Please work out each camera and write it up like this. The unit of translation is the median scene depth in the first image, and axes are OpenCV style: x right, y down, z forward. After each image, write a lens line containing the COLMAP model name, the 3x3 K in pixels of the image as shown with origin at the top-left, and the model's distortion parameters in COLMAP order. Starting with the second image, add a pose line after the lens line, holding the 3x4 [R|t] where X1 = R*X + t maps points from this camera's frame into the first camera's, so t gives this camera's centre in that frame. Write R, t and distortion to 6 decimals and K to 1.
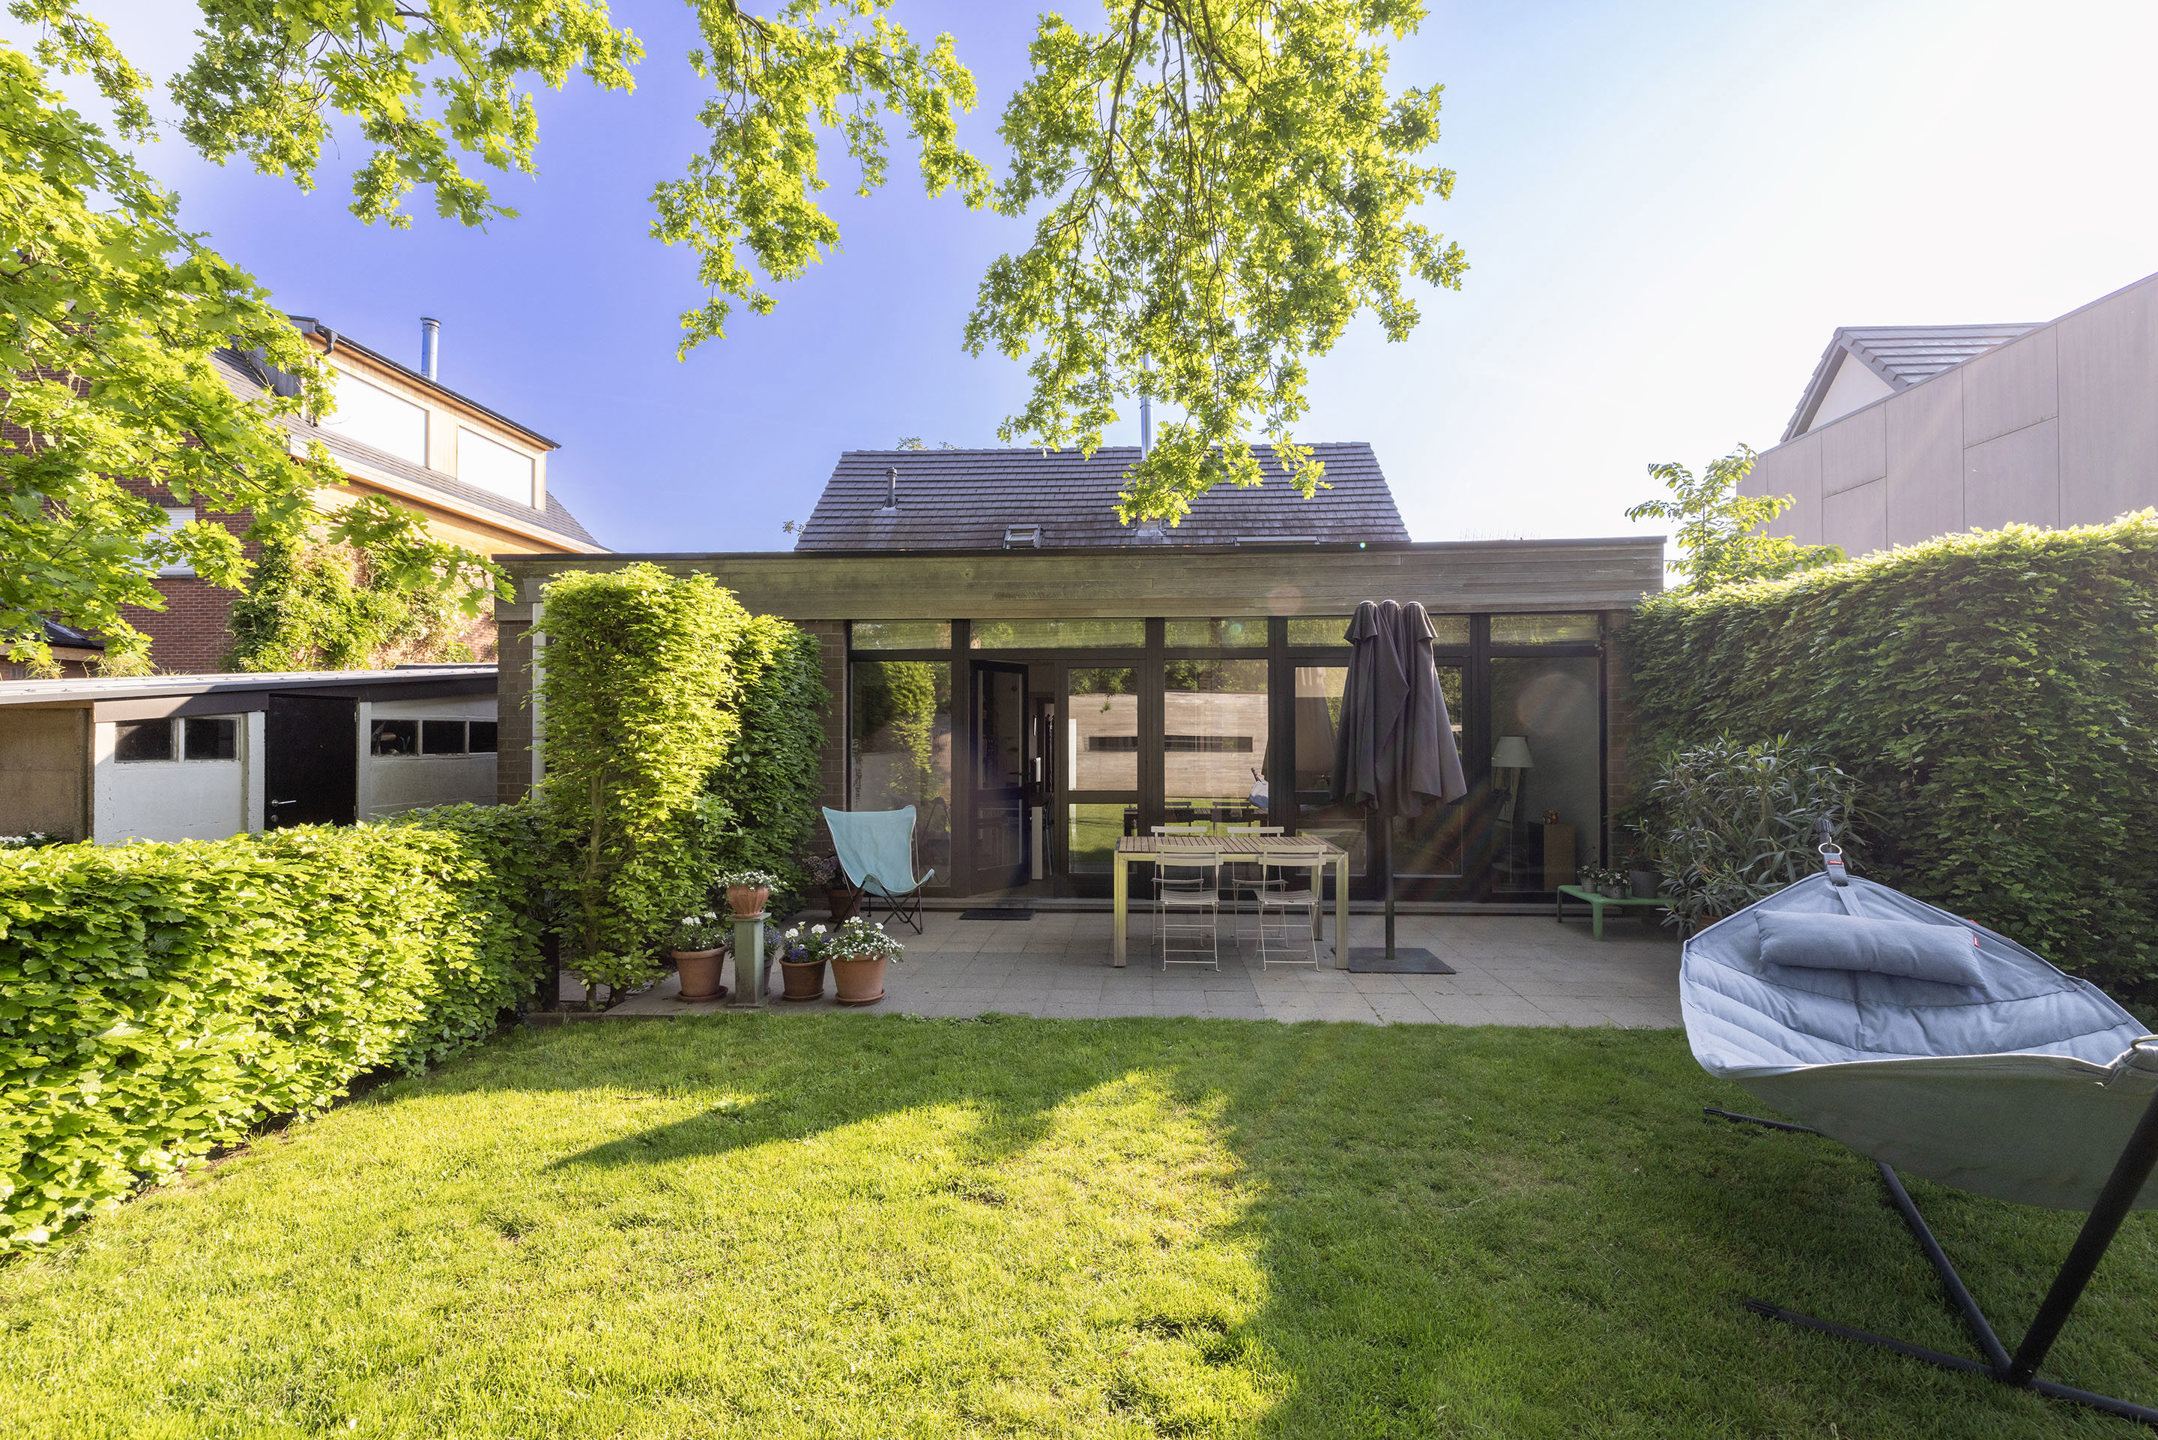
lens RADIAL K [[927.5, 0, 1079.3], [0, 927.5, 722.0], [0, 0, 1]] dist [0.002651, 0.000189]
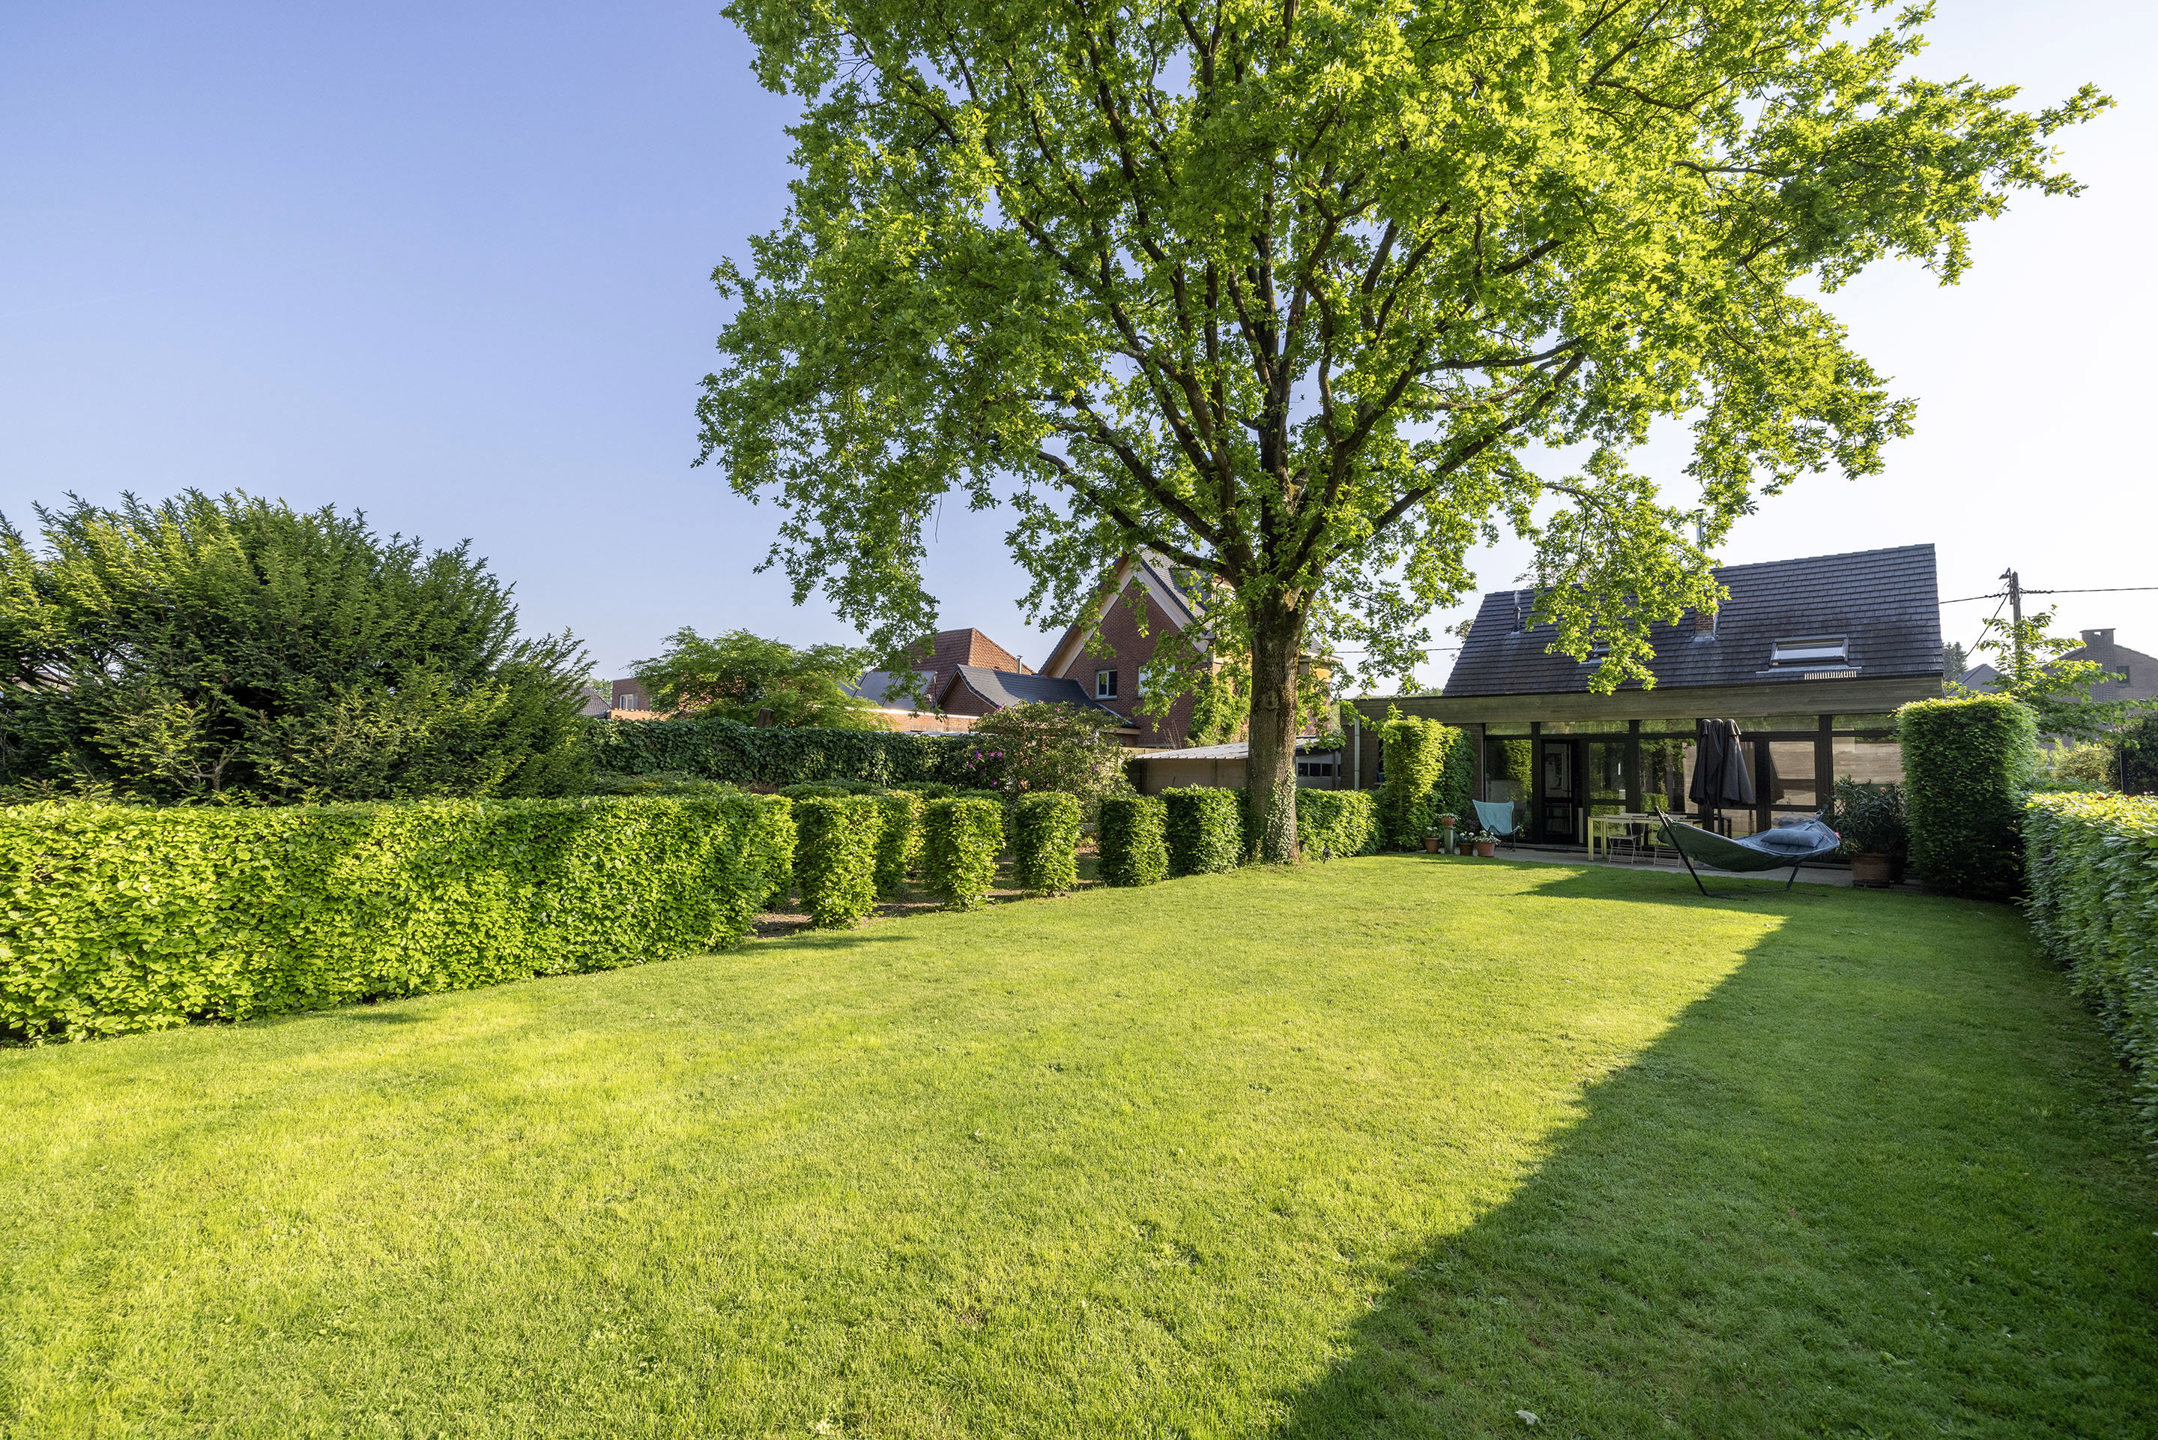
lens RADIAL K [[927.5, 0, 1077.9], [0, 927.5, 727.6], [0, 0, 1]] dist [0.002651, 0.000189]
pose [[0.780983, -0.013604, -0.624404, 0.645553], [-0.007769, 0.999474, -0.031492, -0.022969], [0.624504, 0.029446, 0.780467, -2.297036]]
